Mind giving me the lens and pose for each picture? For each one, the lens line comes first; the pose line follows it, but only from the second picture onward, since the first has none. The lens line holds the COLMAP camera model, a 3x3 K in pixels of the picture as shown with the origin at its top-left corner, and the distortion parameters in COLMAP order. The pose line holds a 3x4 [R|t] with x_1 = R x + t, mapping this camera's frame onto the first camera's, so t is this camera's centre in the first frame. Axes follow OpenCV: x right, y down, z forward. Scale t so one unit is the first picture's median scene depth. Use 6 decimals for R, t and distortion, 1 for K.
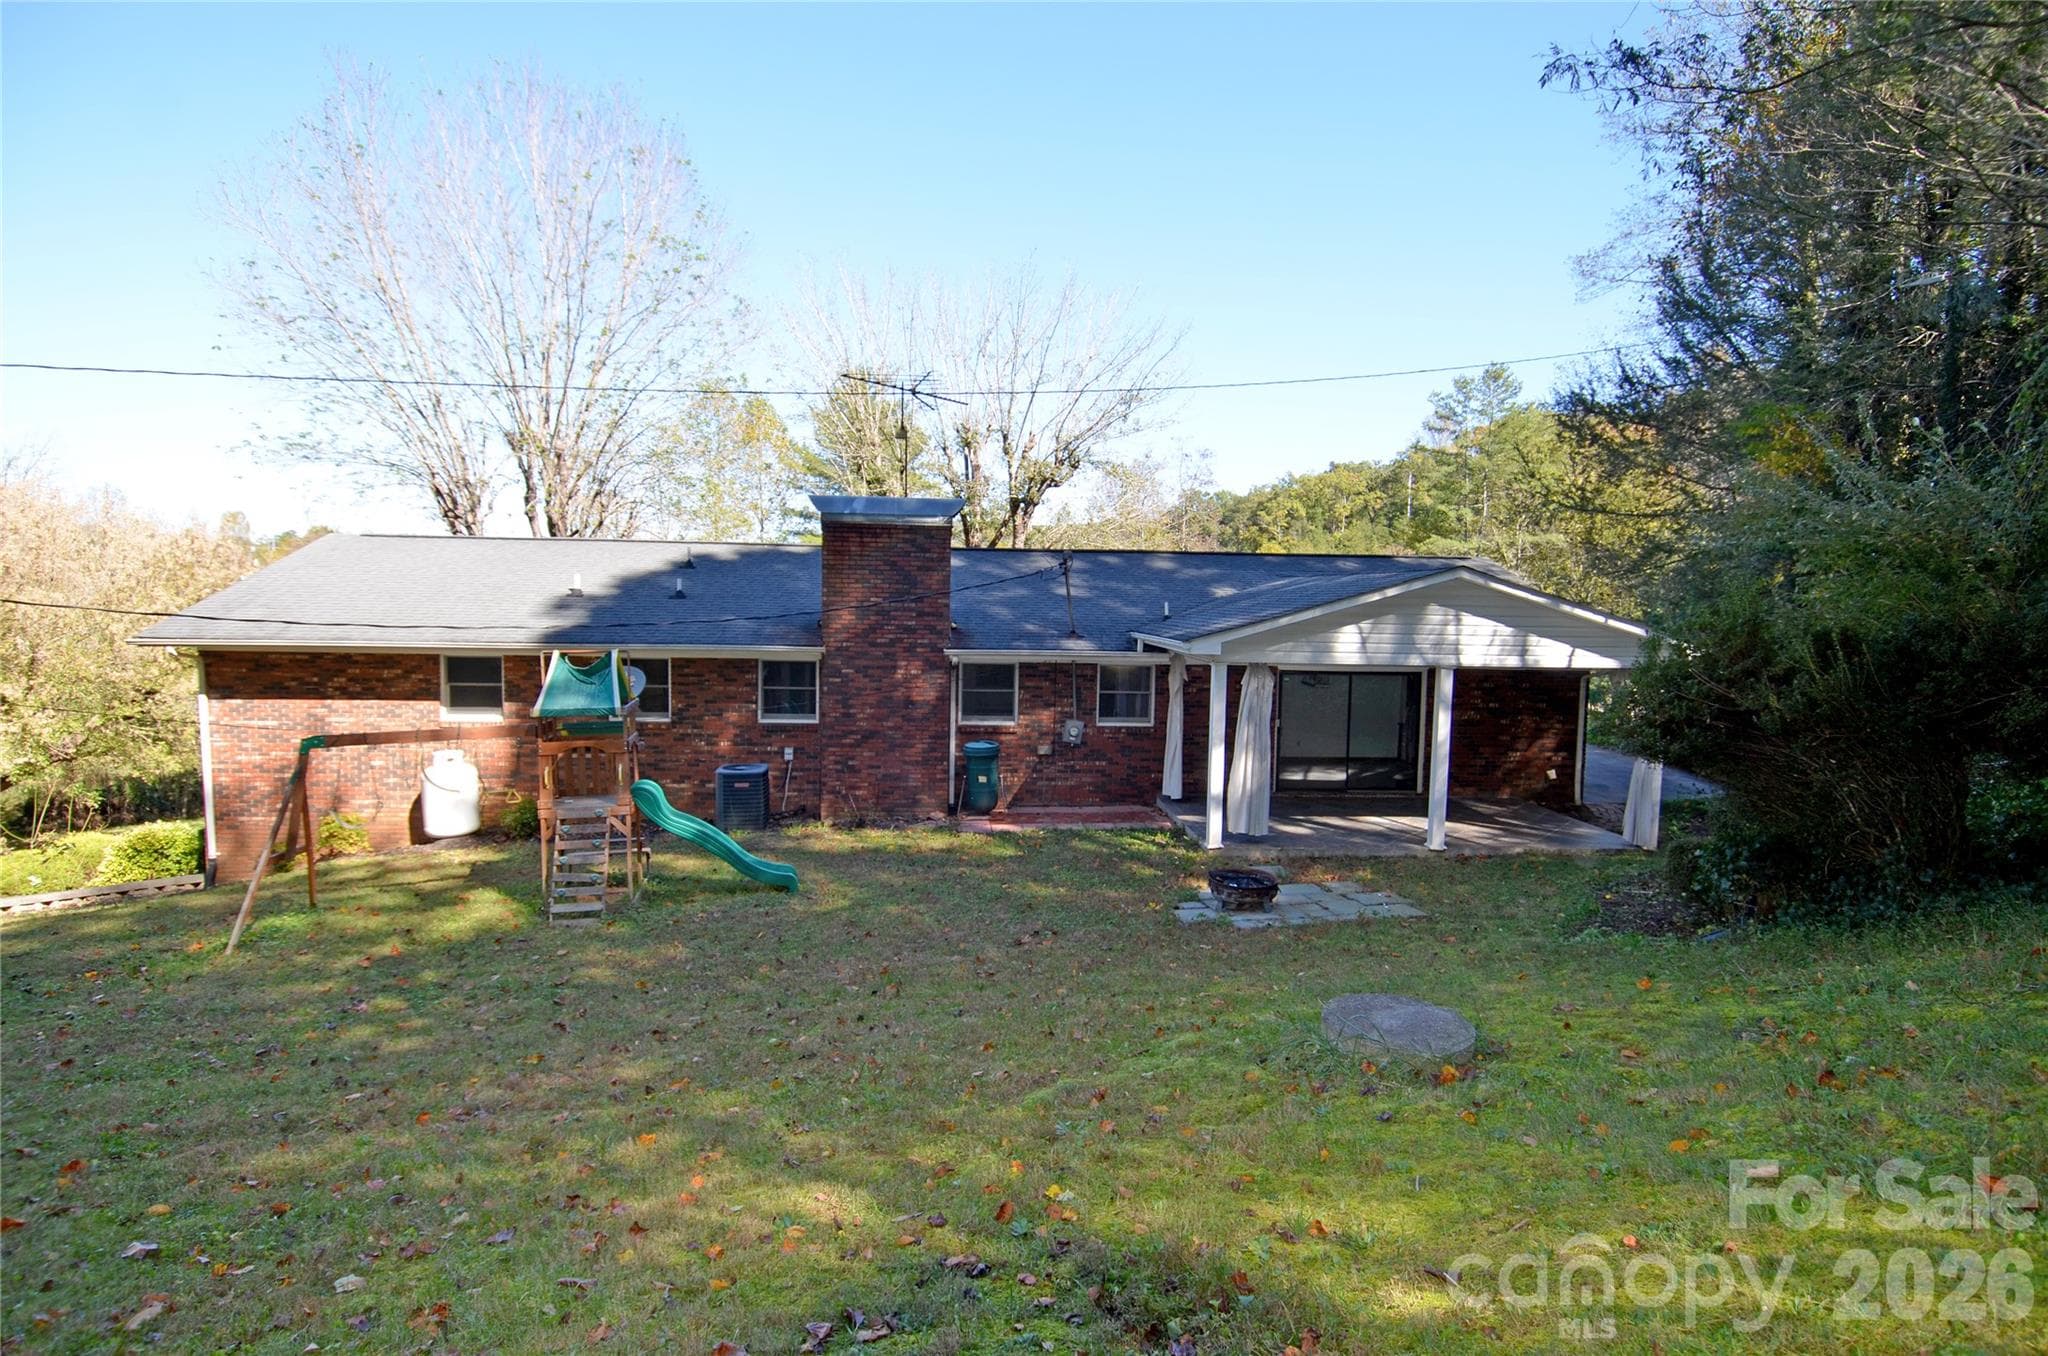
lens RADIAL K [[1057.0, 0, 1028.3], [0, 1057.0, 676.2], [0, 0, 1]] dist [0.003431, -0.016779]
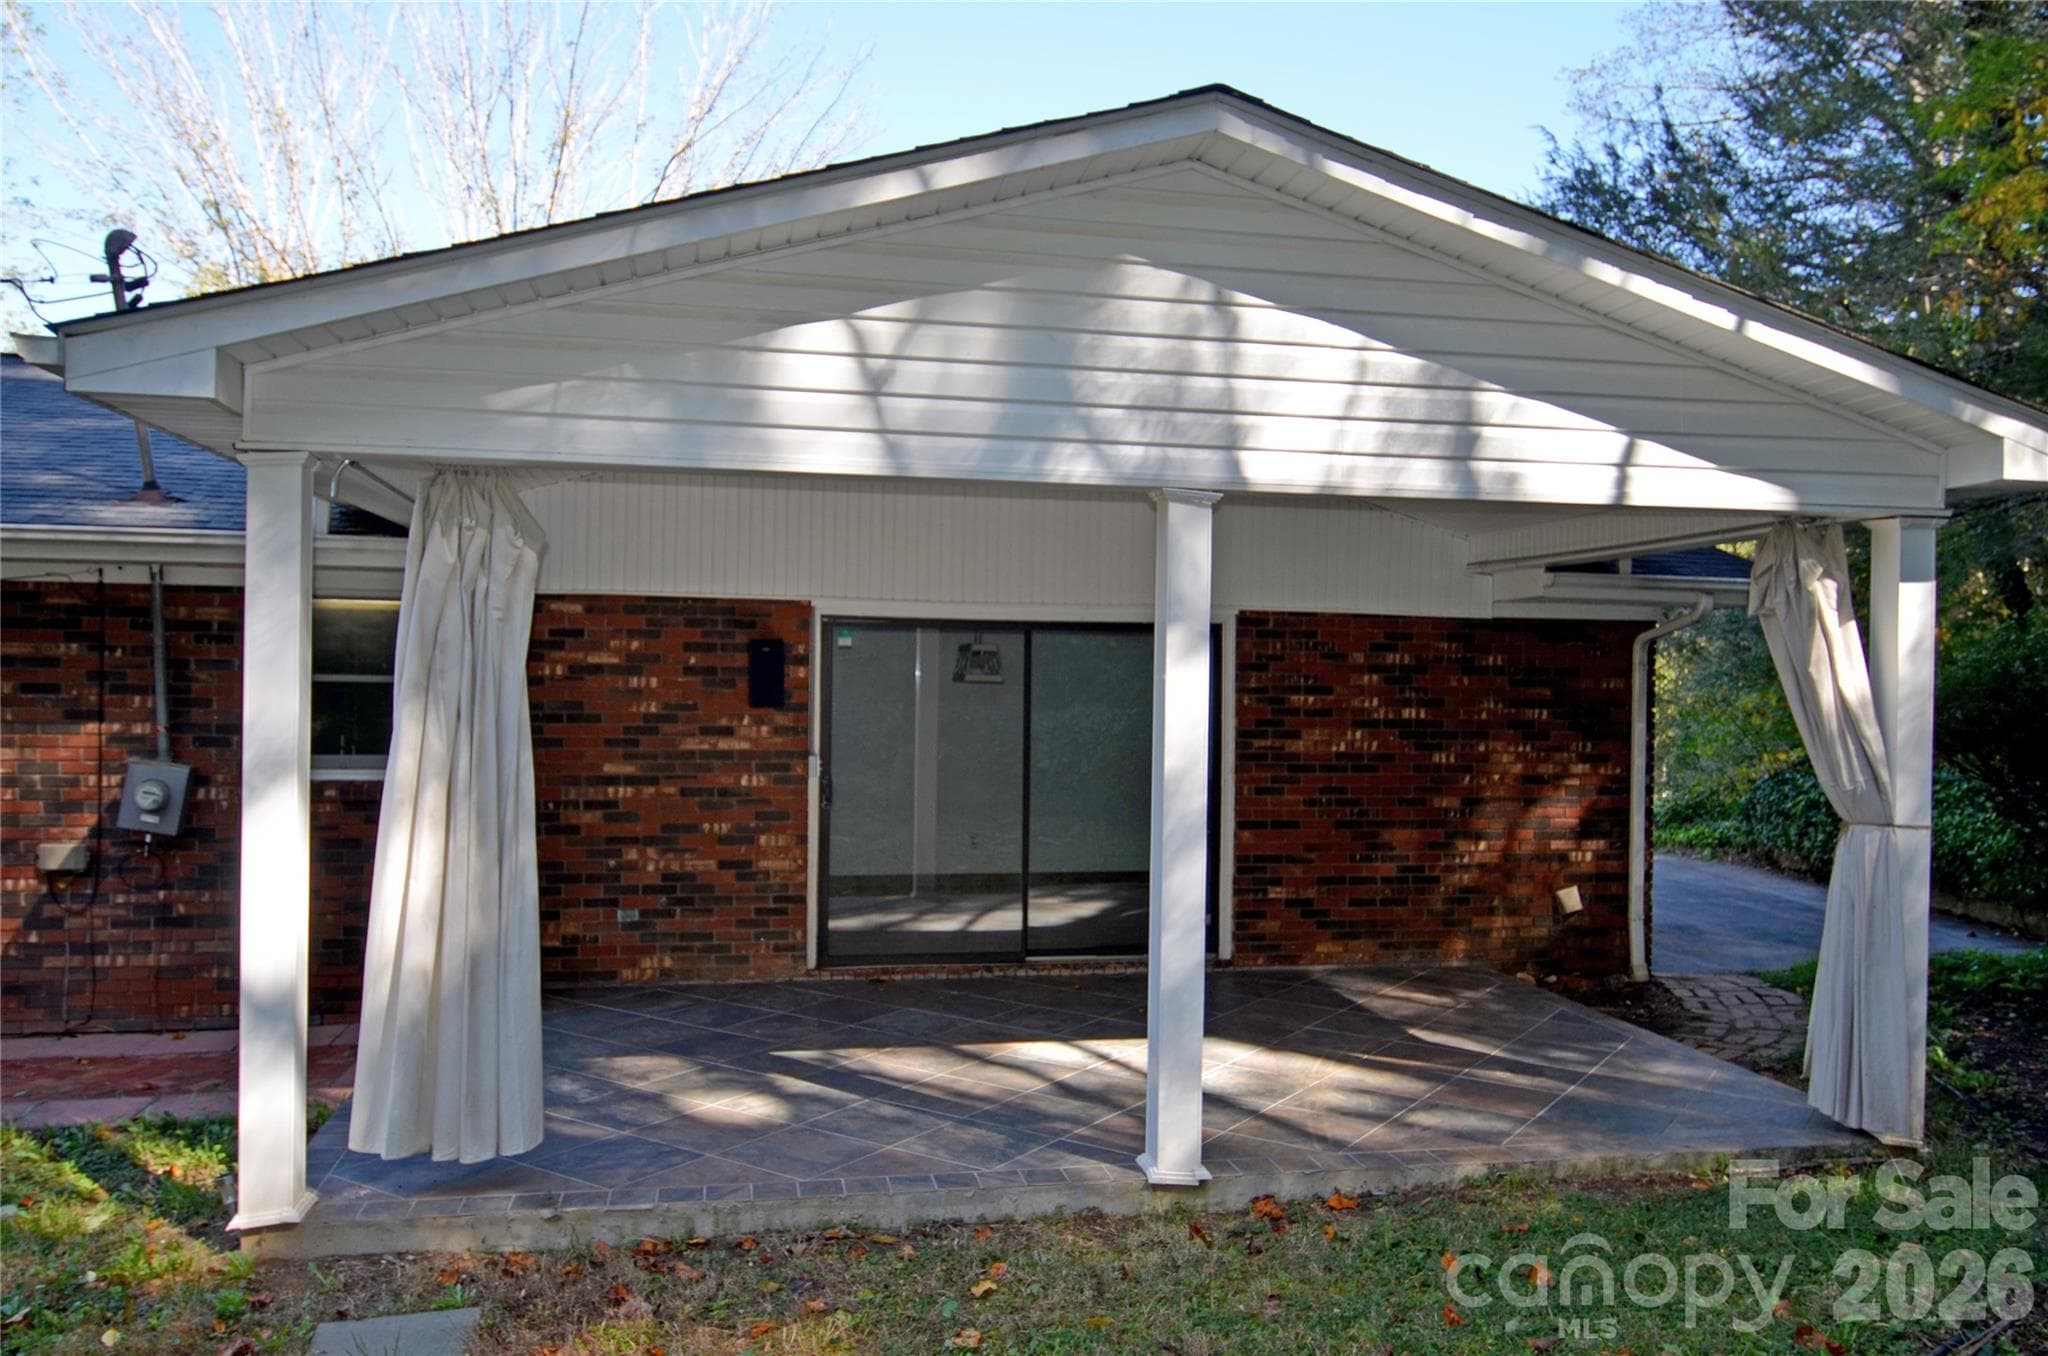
lens RADIAL K [[1587.1, 0, 1024.0], [0, 1587.1, 678.0], [0, 0, 1]] dist [-0.000609, -0.001732]
pose [[0.990756, -0.003805, 0.135603, 0.246114], [0.012678, 0.997829, -0.064631, 0.052488], [-0.135063, 0.065753, 0.988653, 0.502834]]
